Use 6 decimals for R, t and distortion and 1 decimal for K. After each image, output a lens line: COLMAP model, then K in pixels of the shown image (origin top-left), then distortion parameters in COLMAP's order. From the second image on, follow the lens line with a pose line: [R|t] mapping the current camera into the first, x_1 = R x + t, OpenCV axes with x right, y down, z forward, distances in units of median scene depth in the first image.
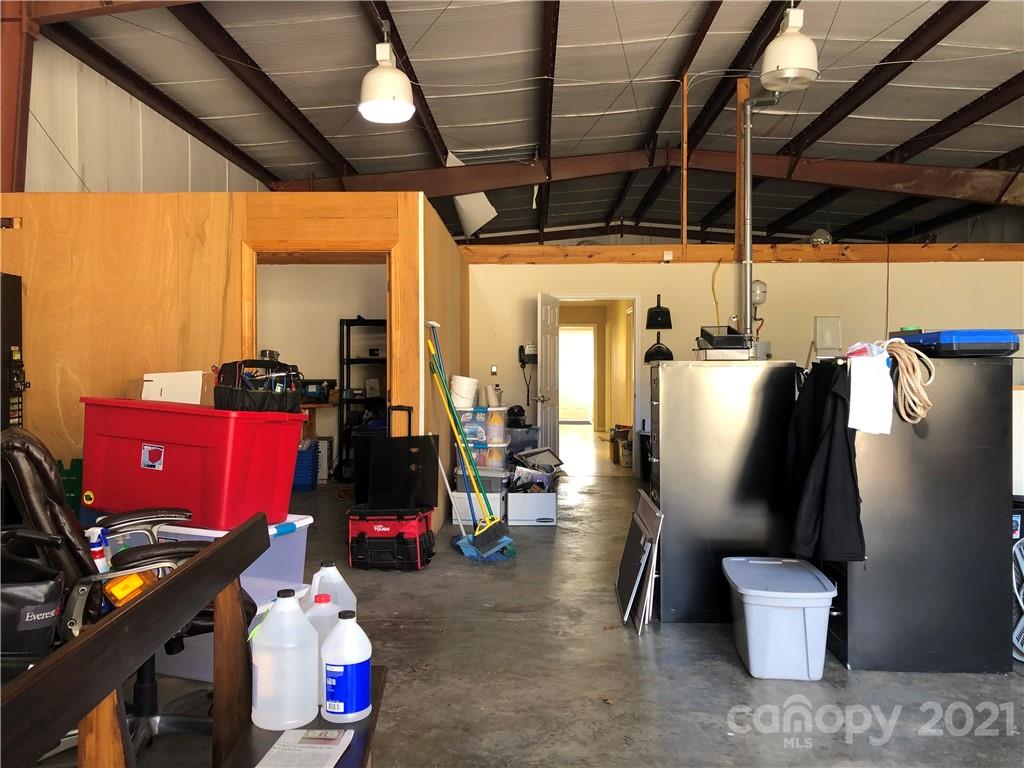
lens RADIAL K [[844.0, 0, 512.7], [0, 844.0, 378.7], [0, 0, 1]] dist [0.049785, -0.043703]
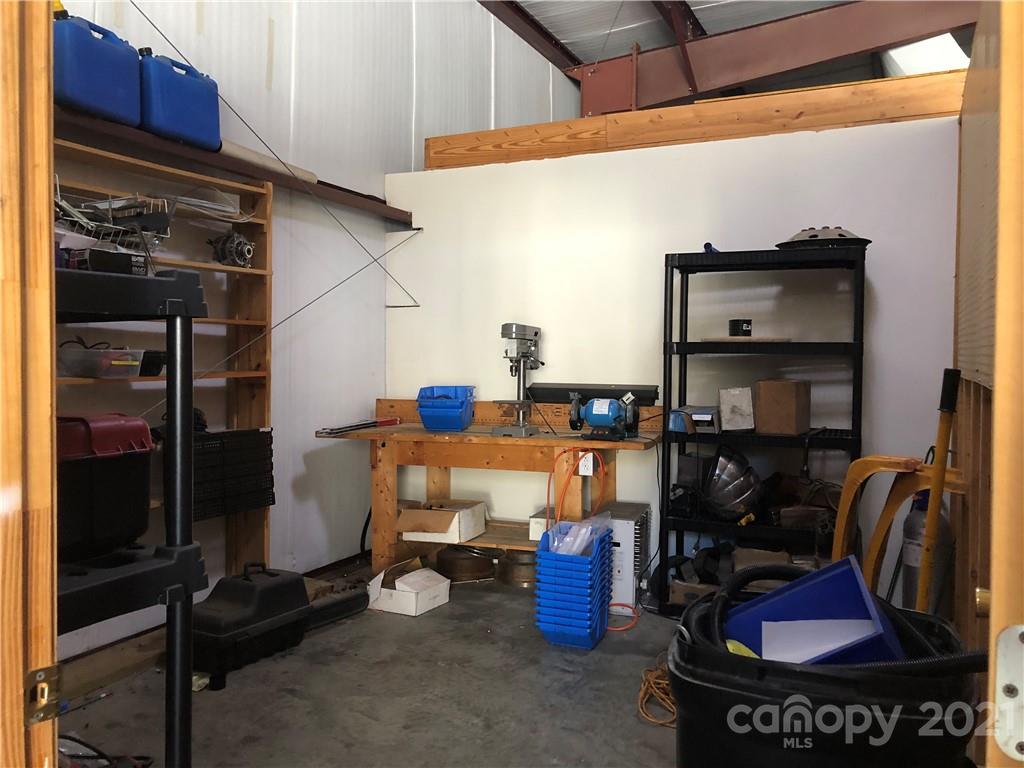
lens RADIAL K [[842.3, 0, 499.9], [0, 842.3, 379.0], [0, 0, 1]] dist [0.082454, -0.074374]
pose [[0.913878, 0.014505, -0.405729, -0.118655], [-0.010219, 0.999867, 0.012729, -0.010110], [0.405860, -0.007486, 0.913905, 0.650479]]
